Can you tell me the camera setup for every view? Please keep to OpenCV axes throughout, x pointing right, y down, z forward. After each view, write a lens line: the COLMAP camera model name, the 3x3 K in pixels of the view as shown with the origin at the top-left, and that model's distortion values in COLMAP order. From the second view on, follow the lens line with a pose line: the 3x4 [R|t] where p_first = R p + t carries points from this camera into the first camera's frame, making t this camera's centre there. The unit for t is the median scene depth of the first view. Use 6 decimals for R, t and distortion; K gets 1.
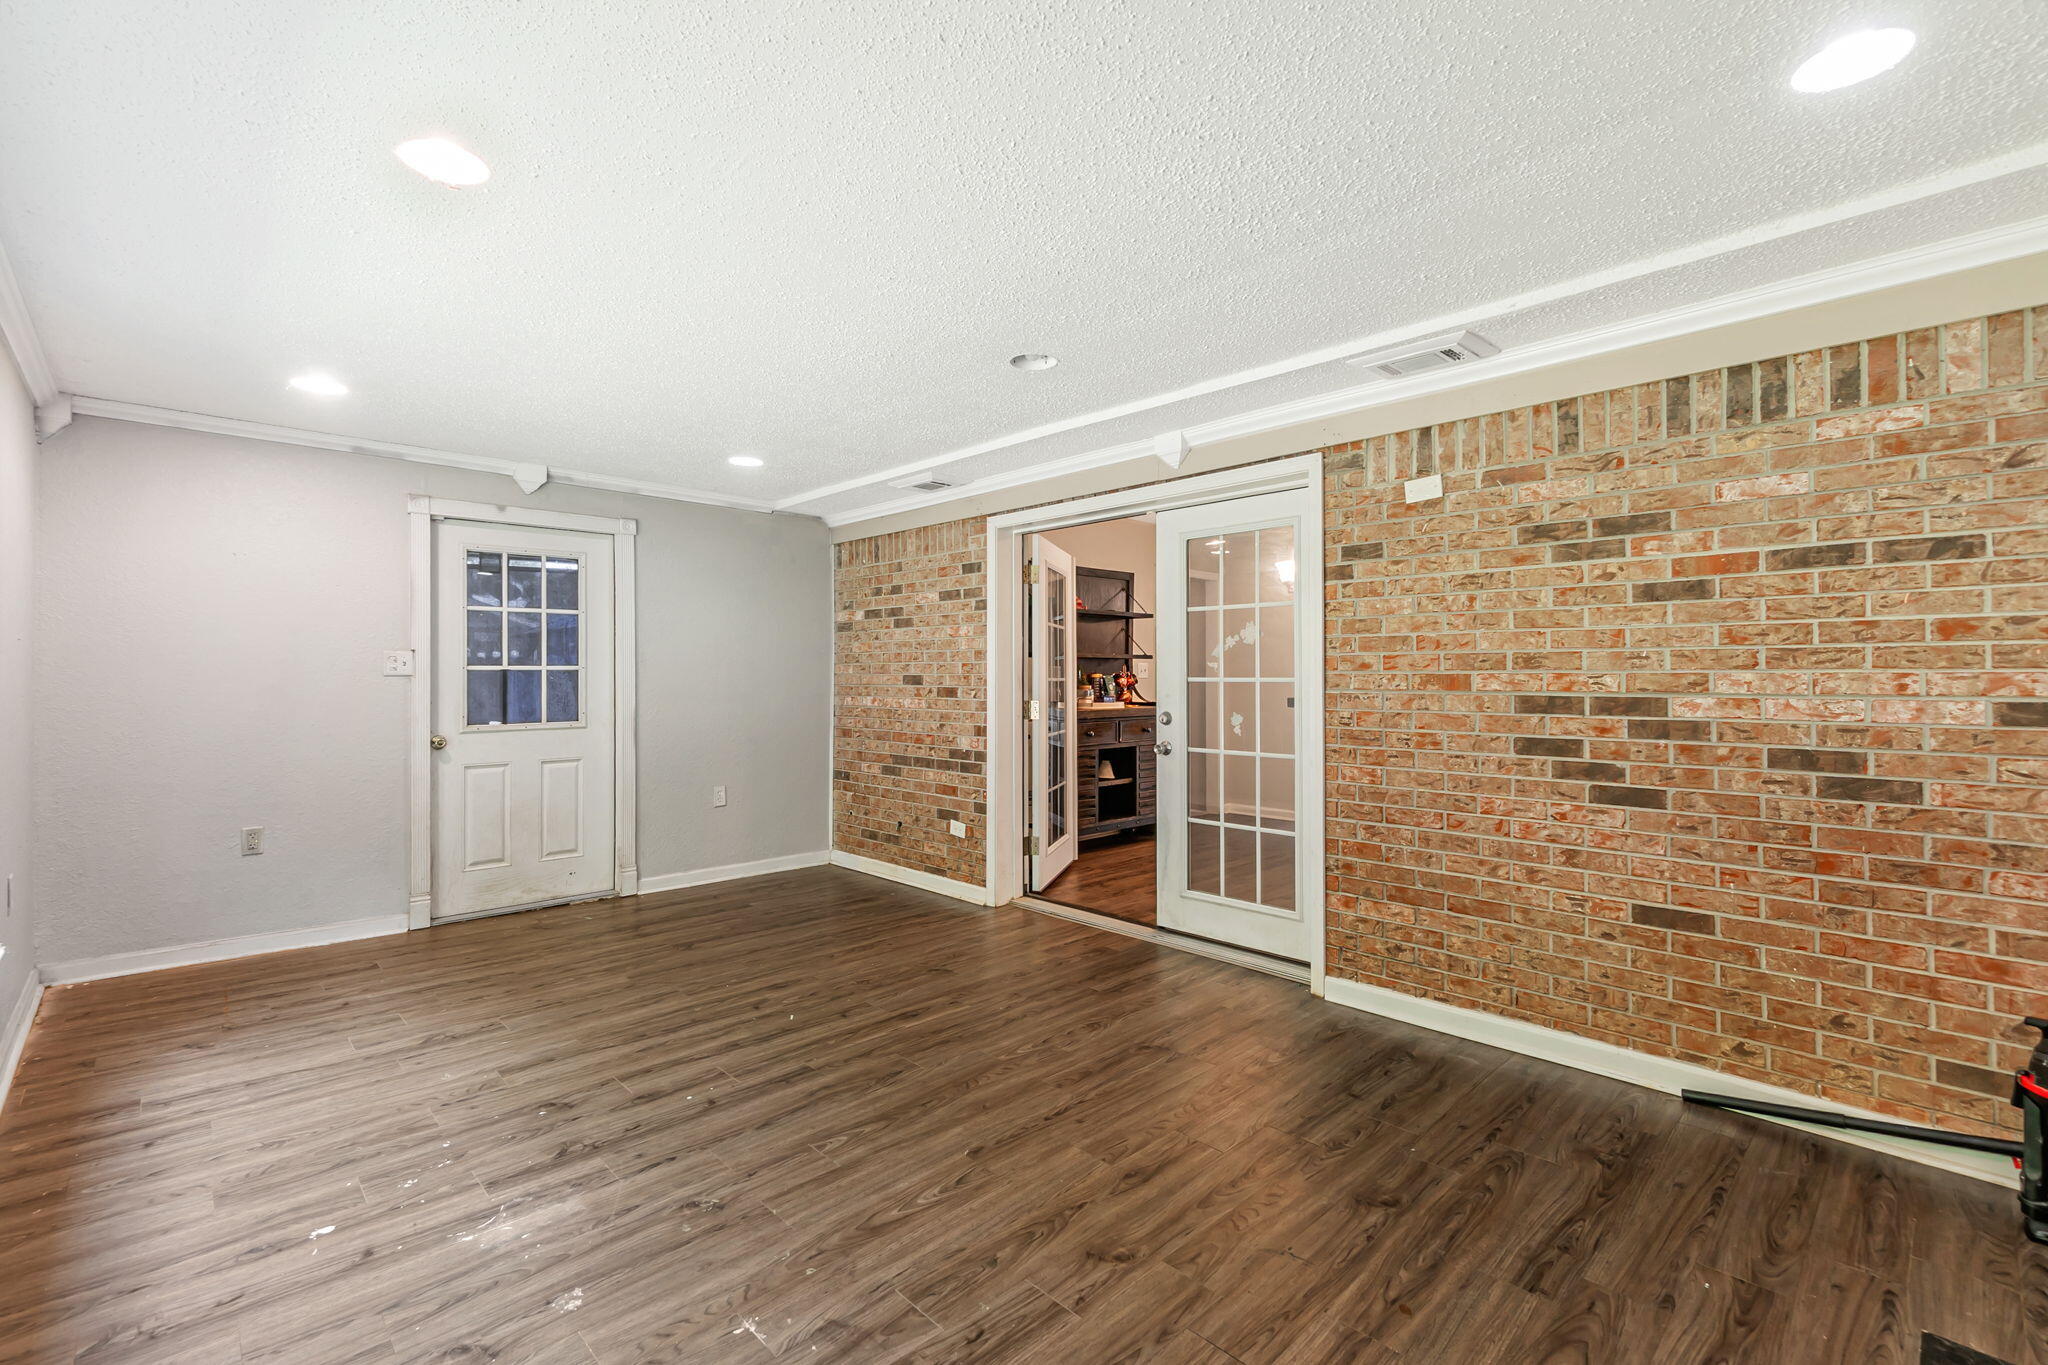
lens RADIAL K [[899.6, 0, 1013.8], [0, 899.6, 678.9], [0, 0, 1]] dist [-0.001131, 0.000026]
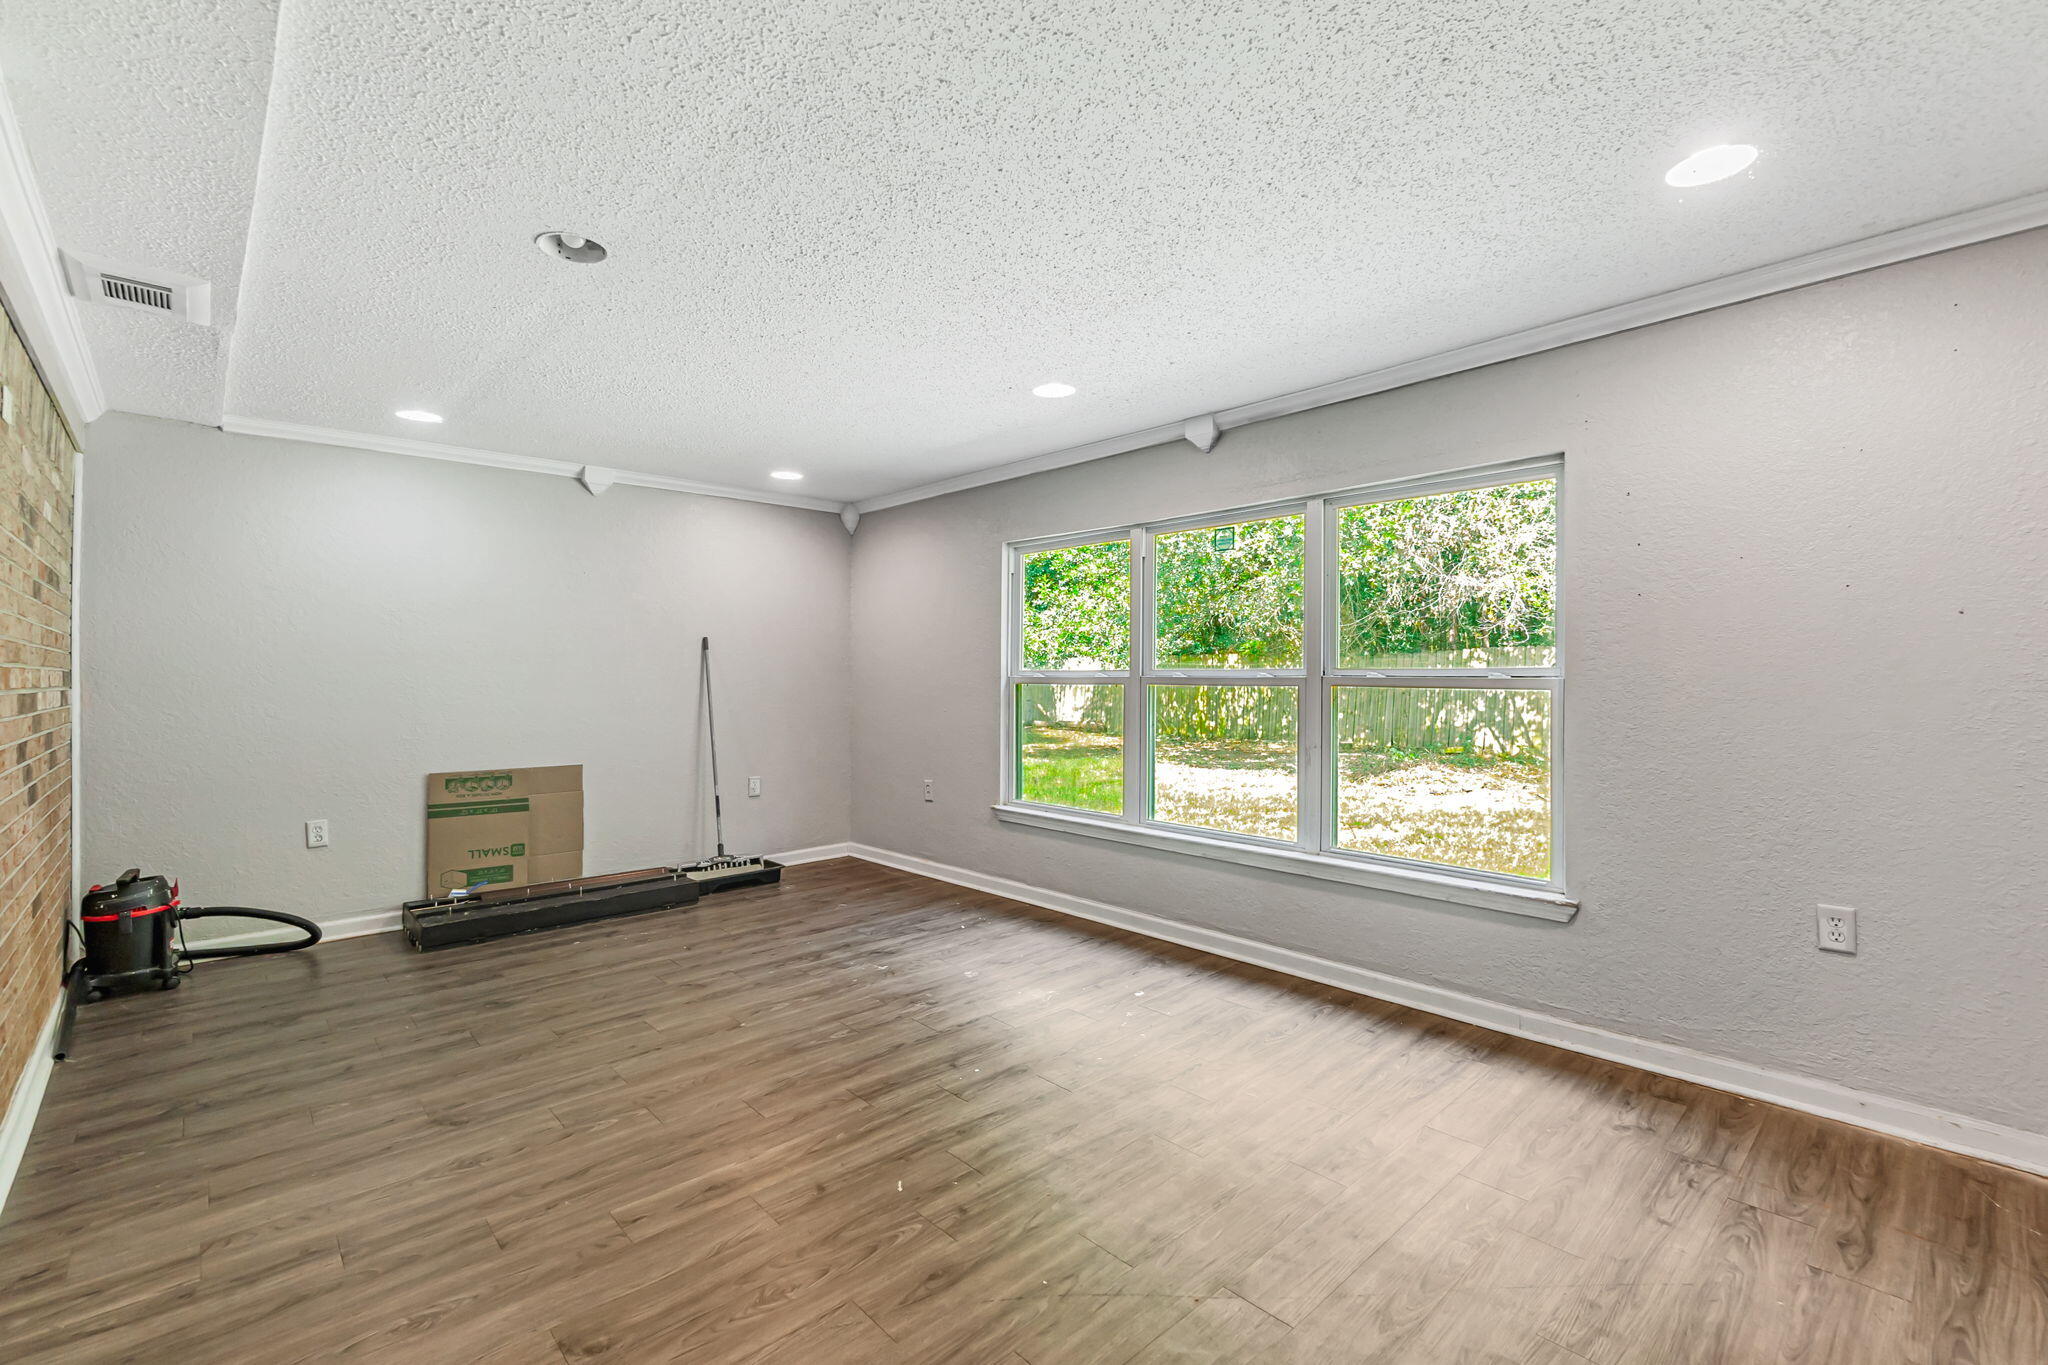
lens RADIAL K [[899.6, 0, 1013.8], [0, 899.6, 678.9], [0, 0, 1]] dist [-0.001131, 0.000026]
pose [[-0.999806, 0.003526, 0.019374, -0.427907], [0.003600, 0.999986, 0.003794, 0.005610], [-0.019360, 0.003863, -0.999805, 2.055857]]
